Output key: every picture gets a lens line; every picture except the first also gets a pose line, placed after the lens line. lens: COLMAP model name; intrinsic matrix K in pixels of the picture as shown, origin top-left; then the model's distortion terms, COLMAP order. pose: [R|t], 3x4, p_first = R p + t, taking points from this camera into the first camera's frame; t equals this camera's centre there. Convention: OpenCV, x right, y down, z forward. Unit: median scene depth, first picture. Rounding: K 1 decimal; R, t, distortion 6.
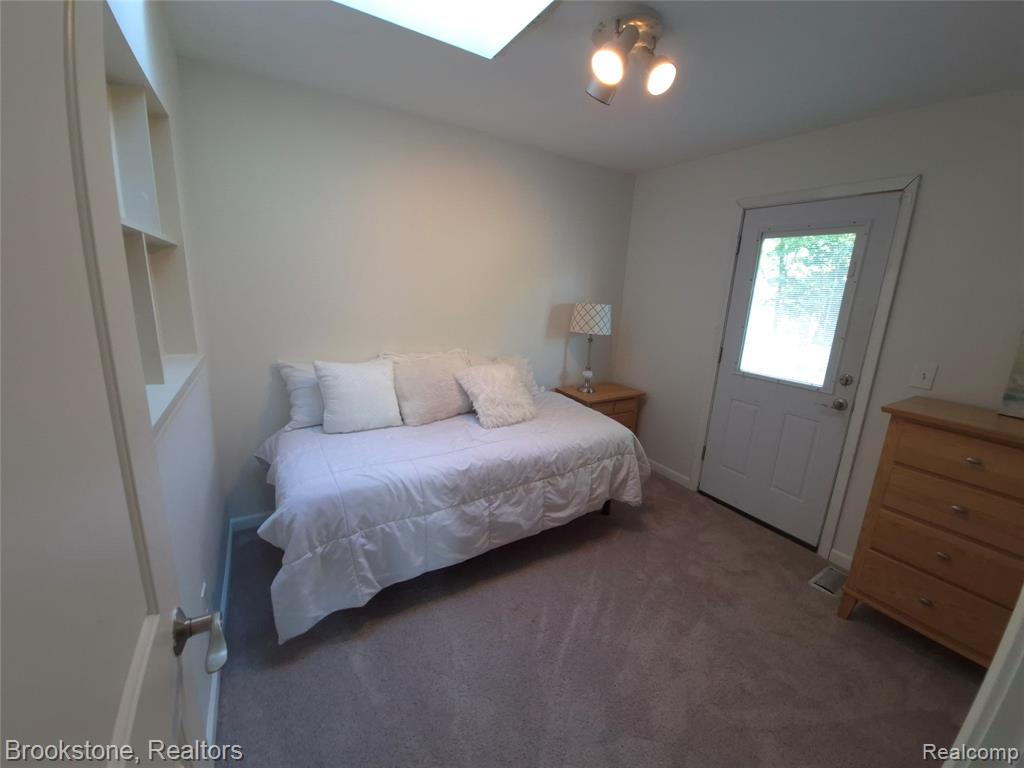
lens RADIAL K [[402.5, 0, 516.6], [0, 402.5, 381.0], [0, 0, 1]] dist [-0.001259, -0.011051]
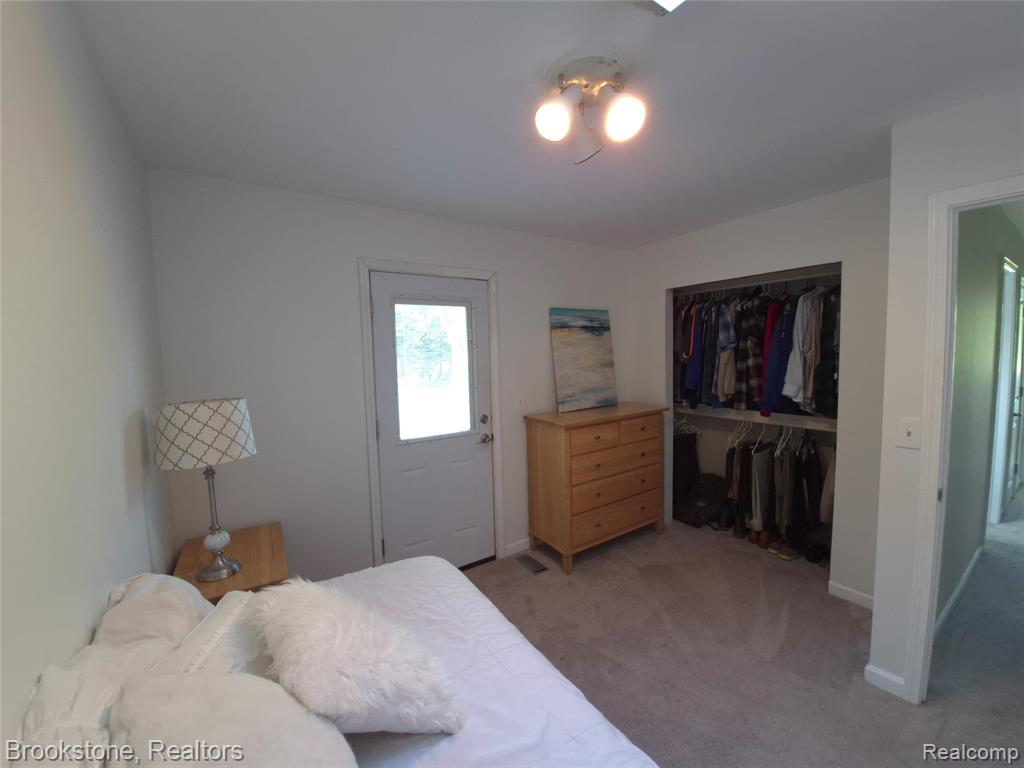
lens RADIAL K [[402.5, 0, 516.6], [0, 402.5, 381.0], [0, 0, 1]] dist [-0.001259, -0.011051]
pose [[-0.039327, -0.124167, 0.991482, -0.423055], [0.250142, 0.959432, 0.130075, -0.248271], [-0.967410, 0.253127, -0.006672, 0.835477]]
